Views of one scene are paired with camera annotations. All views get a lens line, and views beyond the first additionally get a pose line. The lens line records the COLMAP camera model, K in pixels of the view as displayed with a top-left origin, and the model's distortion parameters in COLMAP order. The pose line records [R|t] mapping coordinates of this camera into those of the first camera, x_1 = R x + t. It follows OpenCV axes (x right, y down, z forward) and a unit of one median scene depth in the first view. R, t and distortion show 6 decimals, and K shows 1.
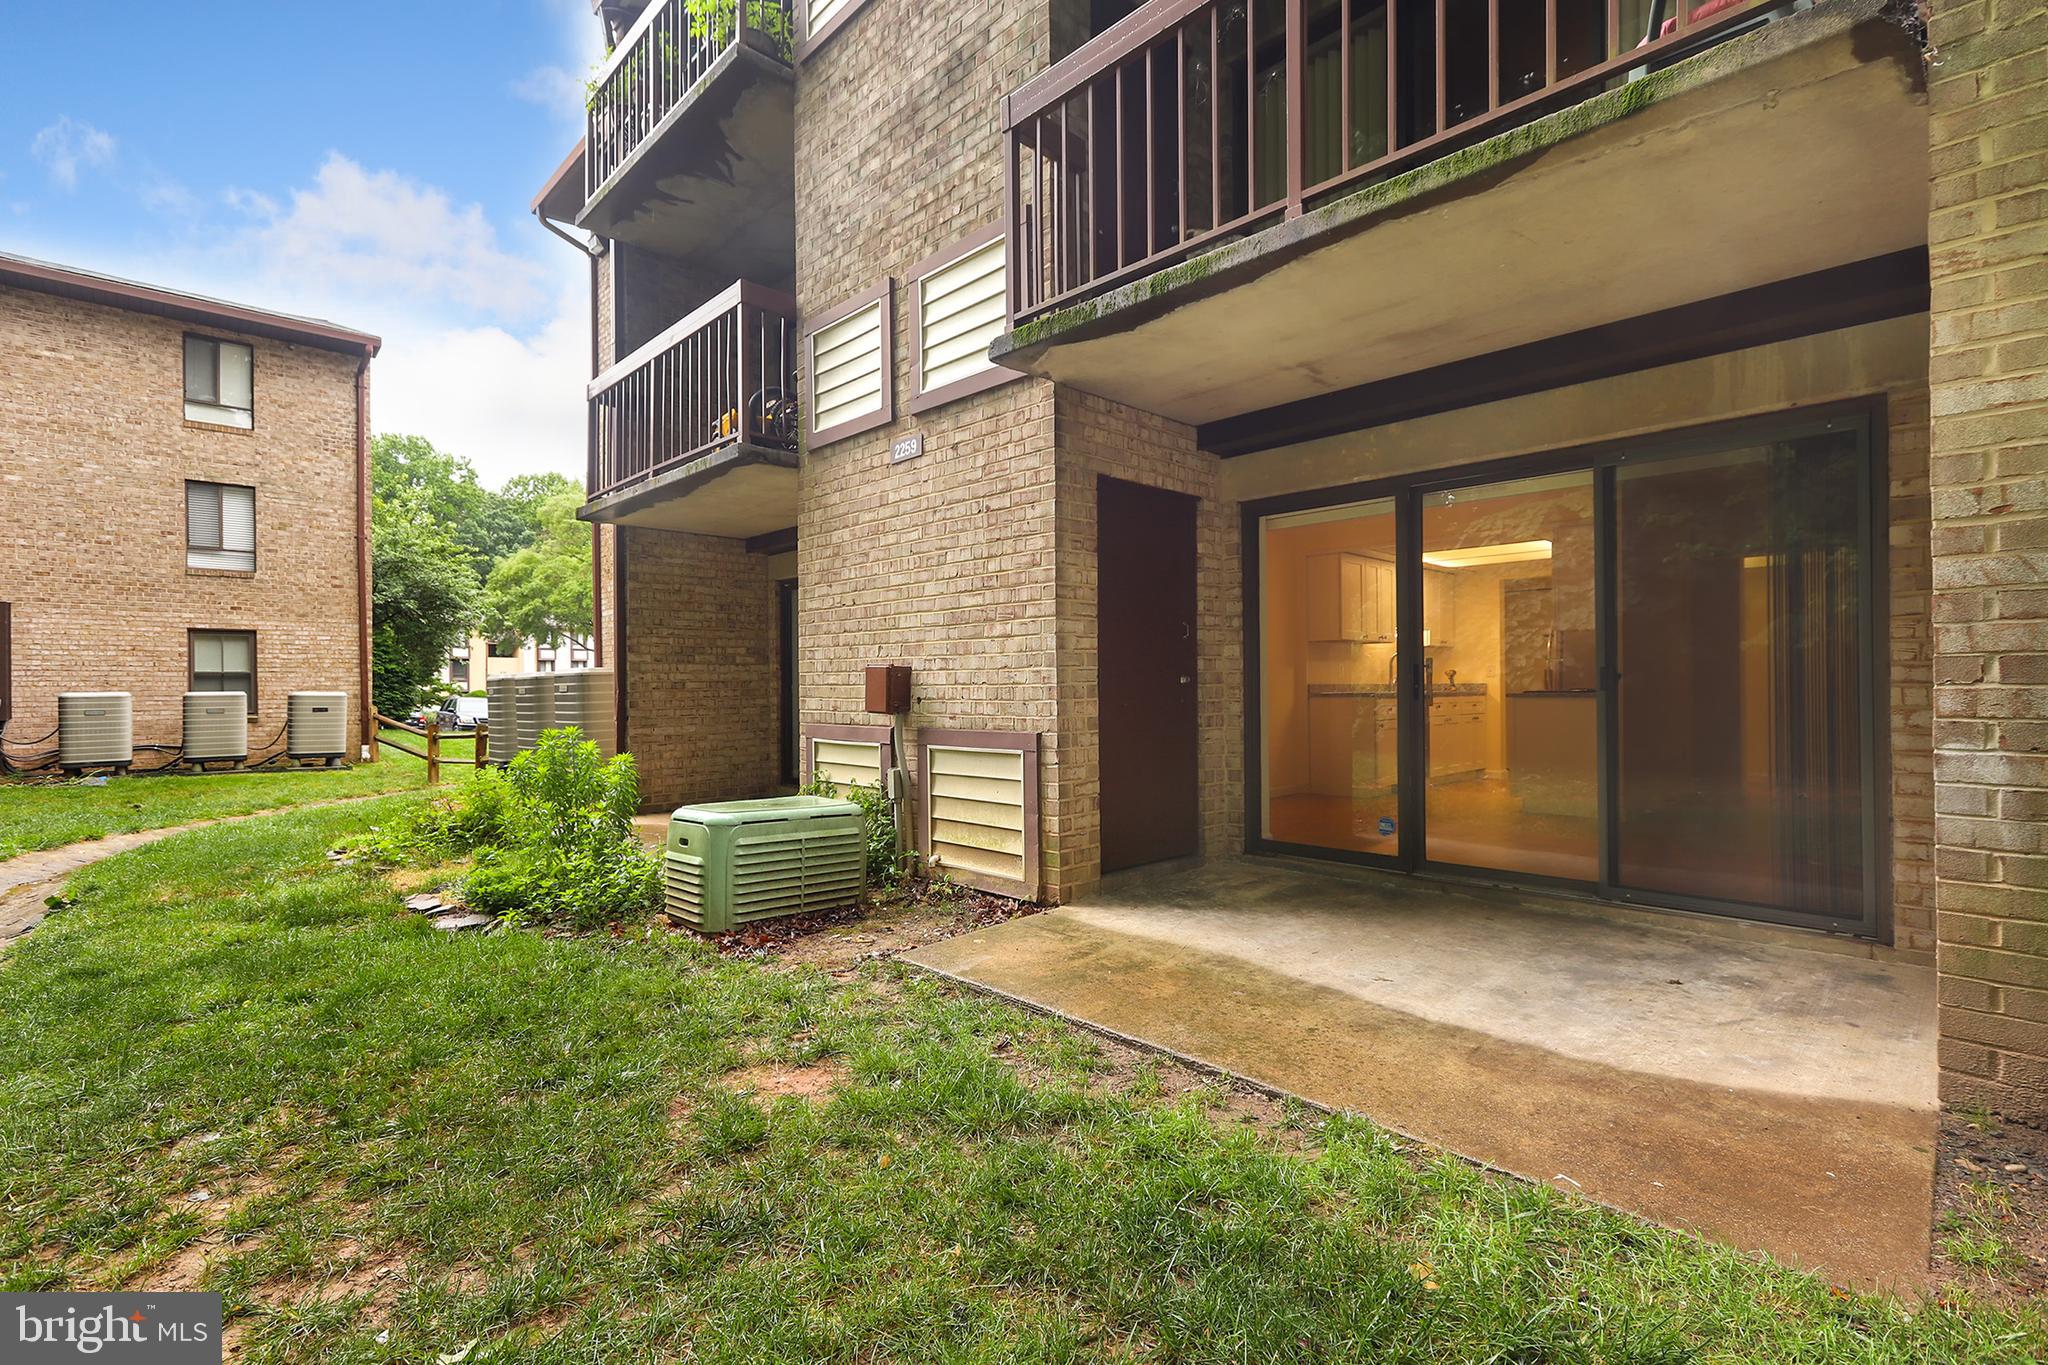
lens RADIAL K [[917.3, 0, 1029.6], [0, 917.3, 681.7], [0, 0, 1]] dist [0.004297, 0.001034]
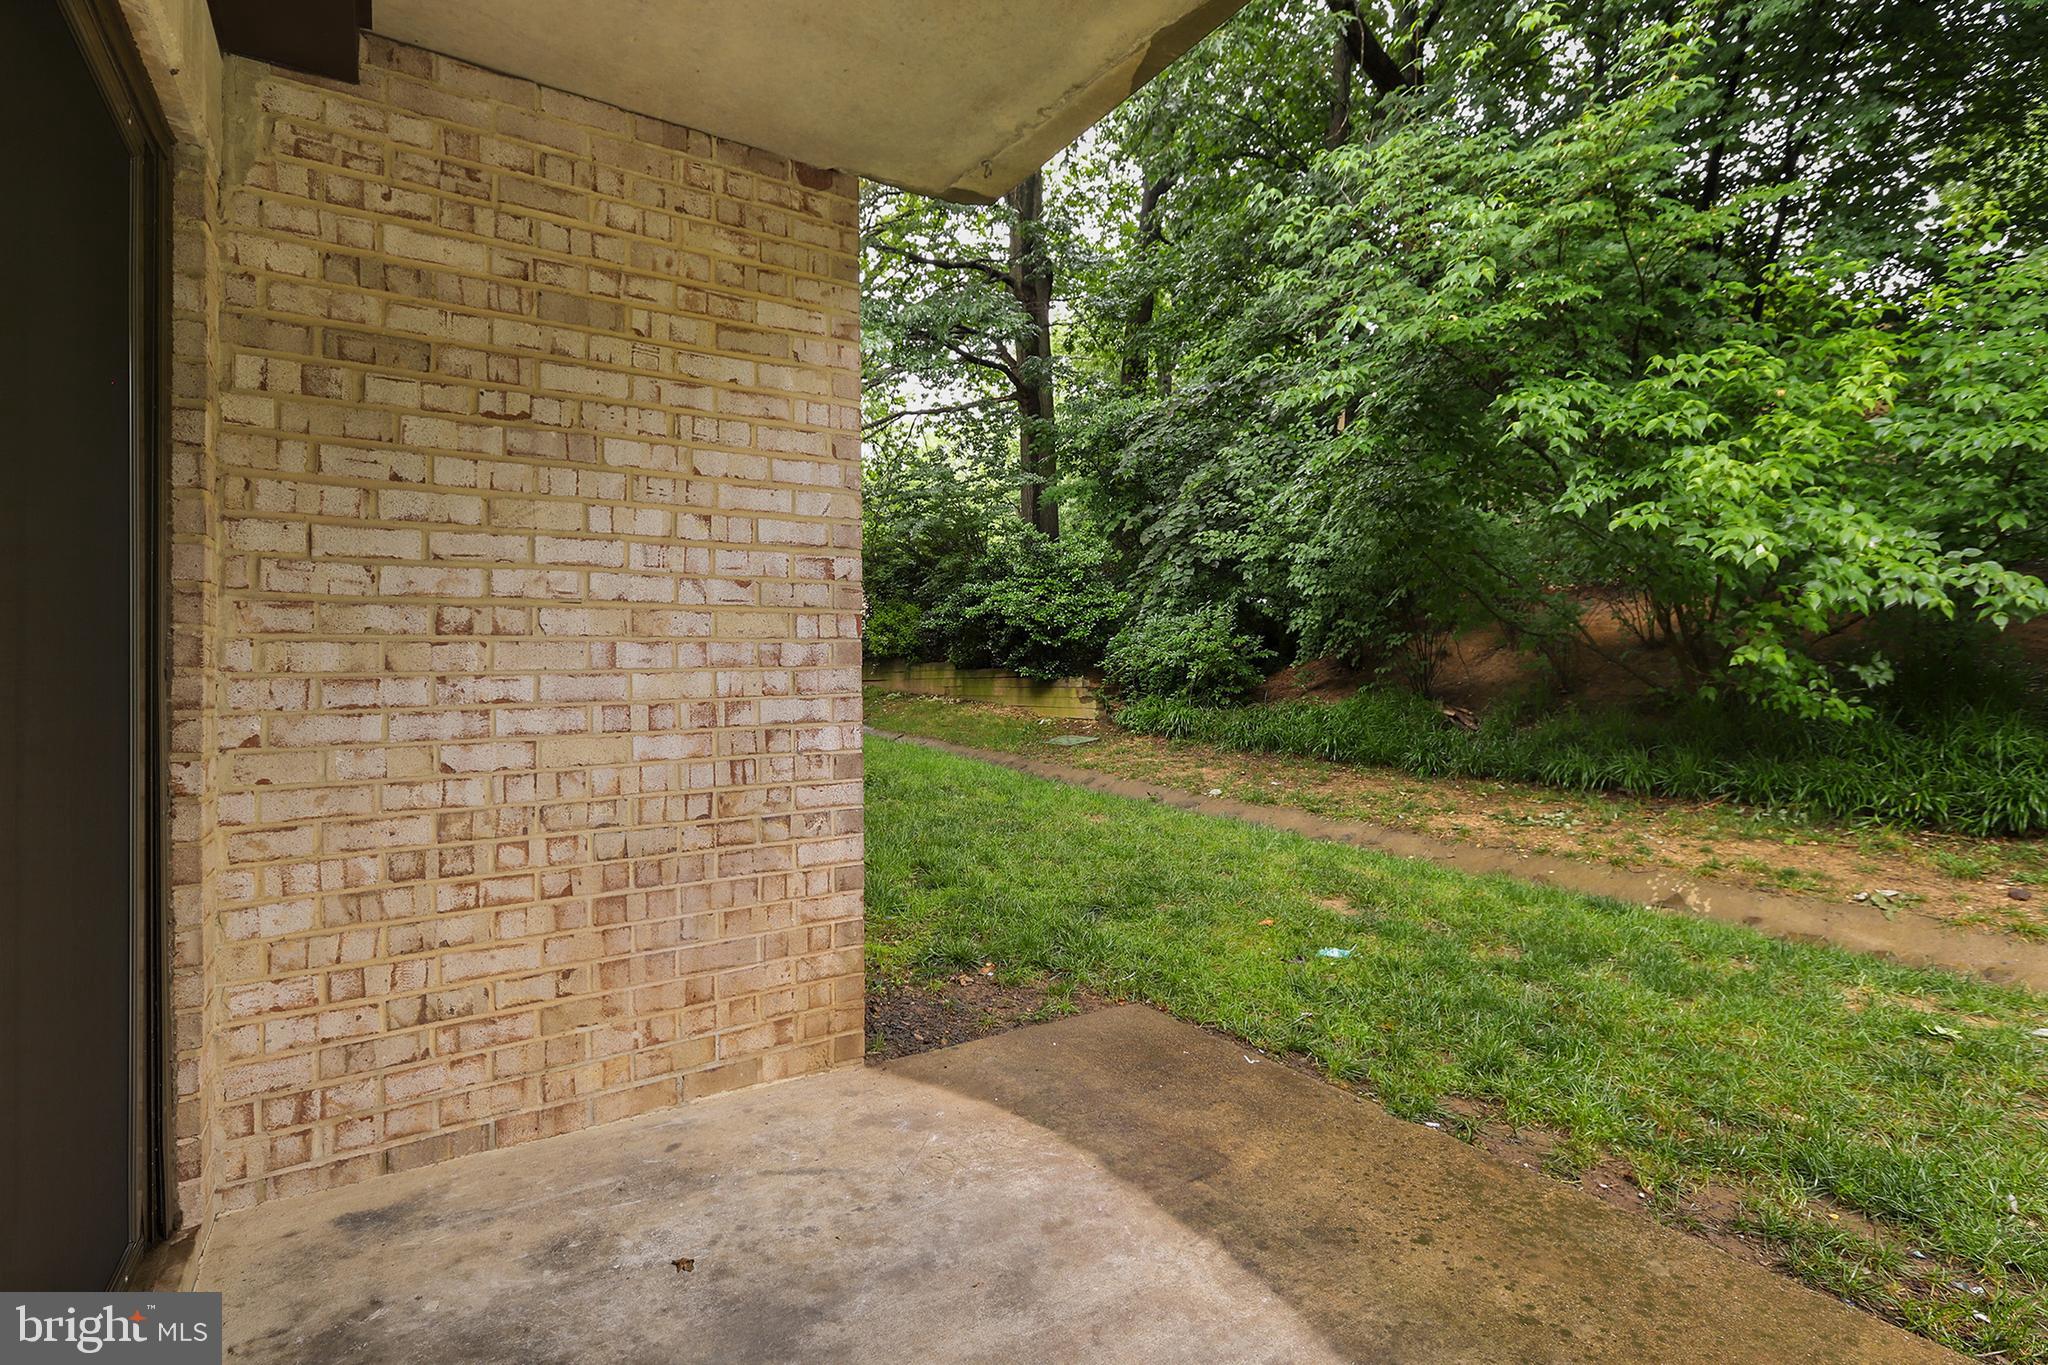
lens RADIAL K [[959.0, 0, 1029.3], [0, 959.0, 652.1], [0, 0, 1]] dist [-0.009735, 0.000720]
pose [[-0.983643, 0.018974, 0.179126, 0.348507], [0.014806, 0.999588, -0.024577, -0.009271], [-0.179519, -0.021523, -0.983519, 1.324465]]
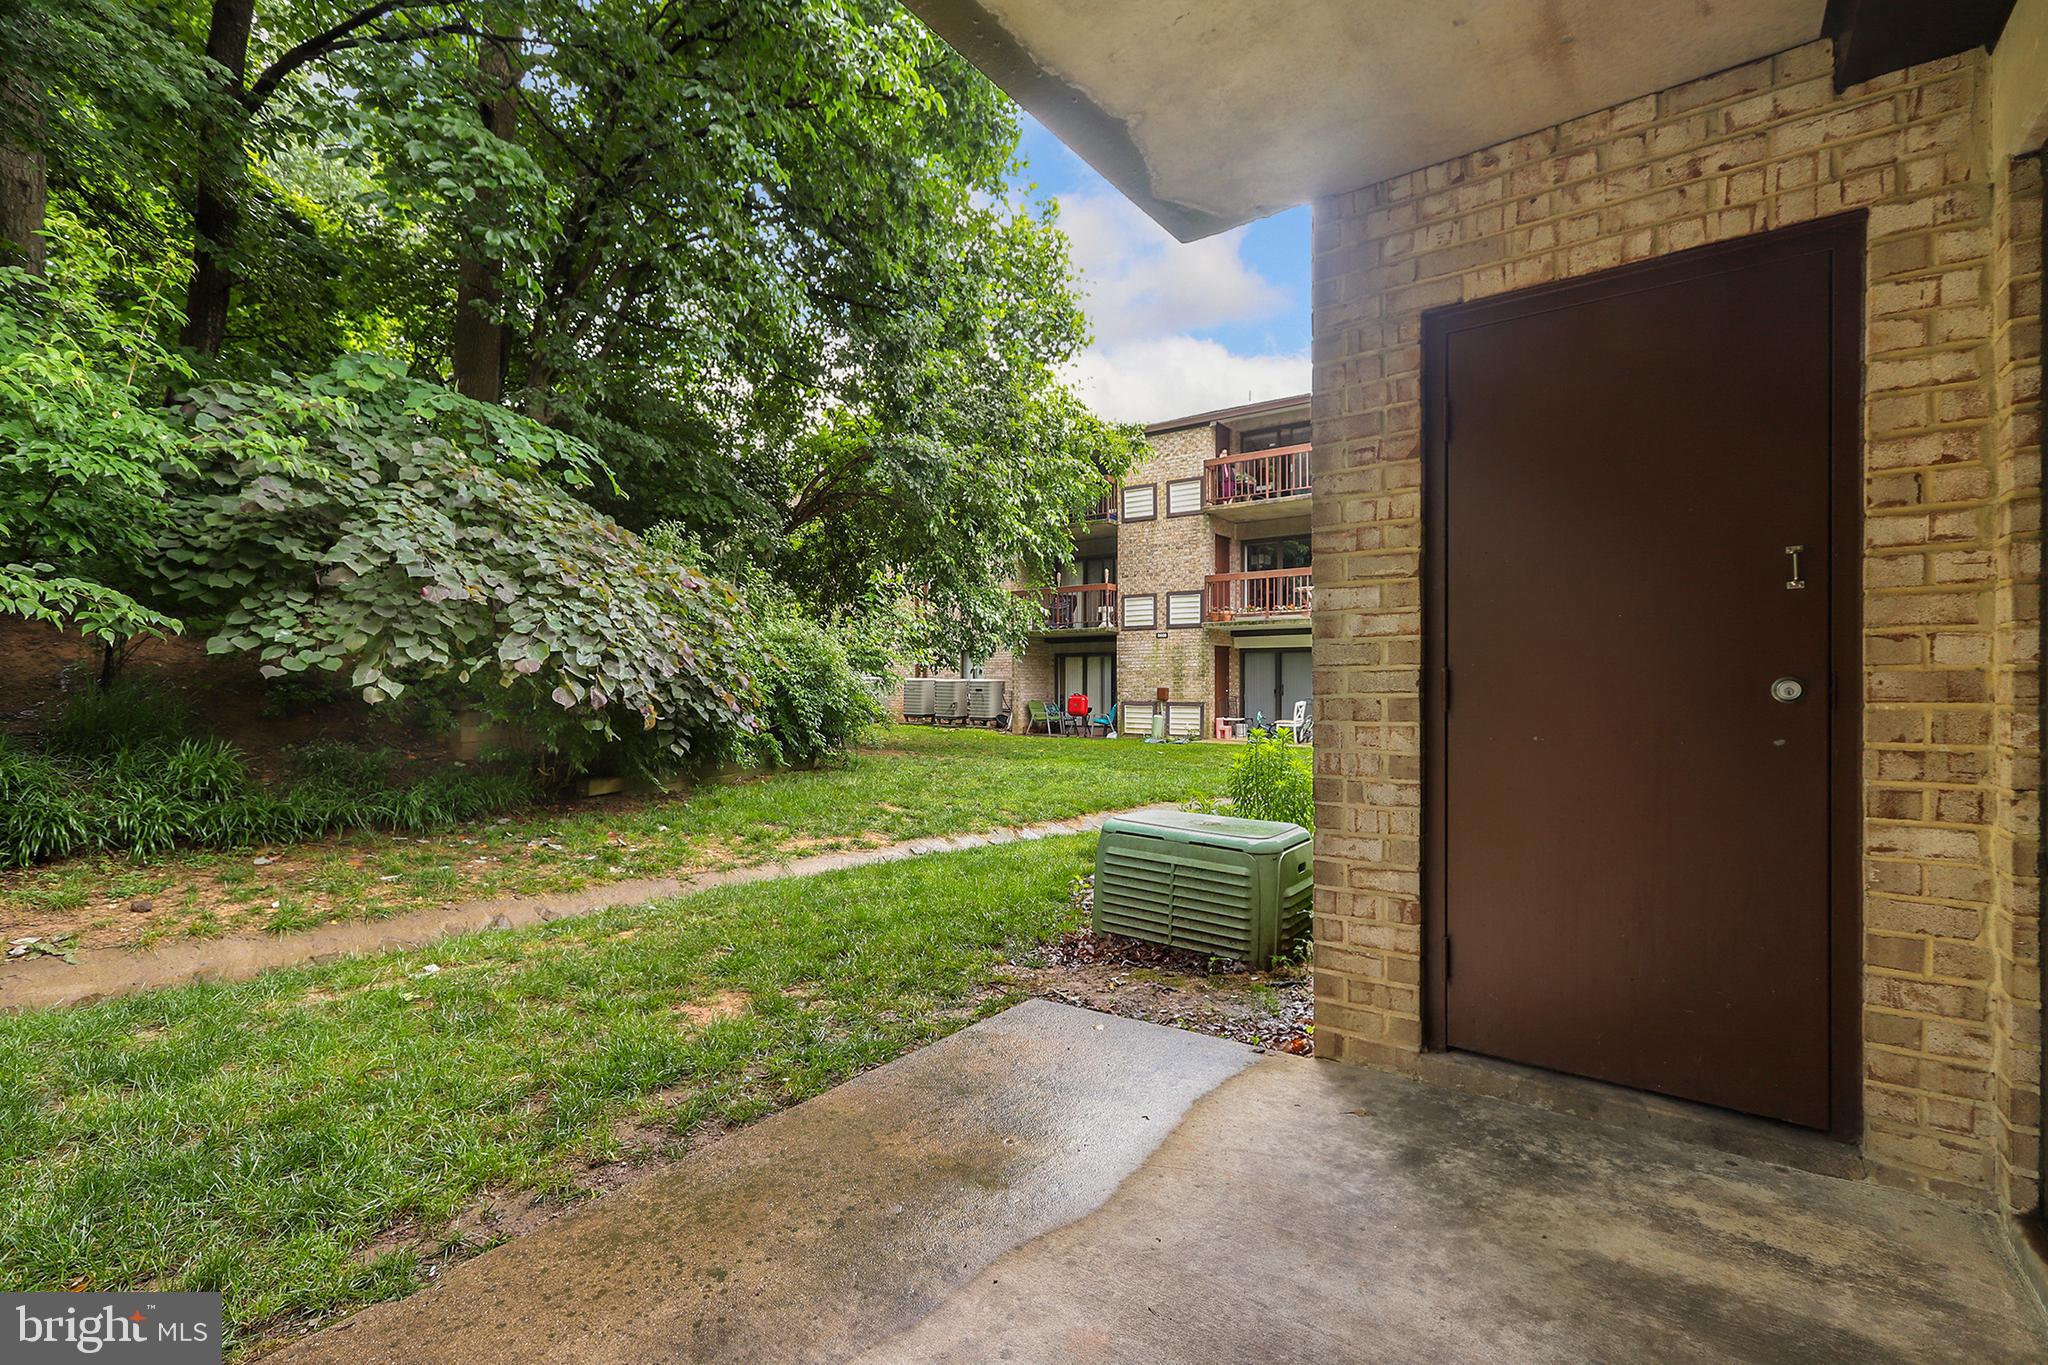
lens RADIAL K [[917.3, 0, 1032.0], [0, 917.3, 688.6], [0, 0, 1]] dist [0.004297, 0.001034]
pose [[0.167397, 0.012238, -0.985814, 0.730451], [0.002773, 0.999913, 0.012884, -0.012847], [0.985886, -0.004891, 0.167349, 0.860383]]
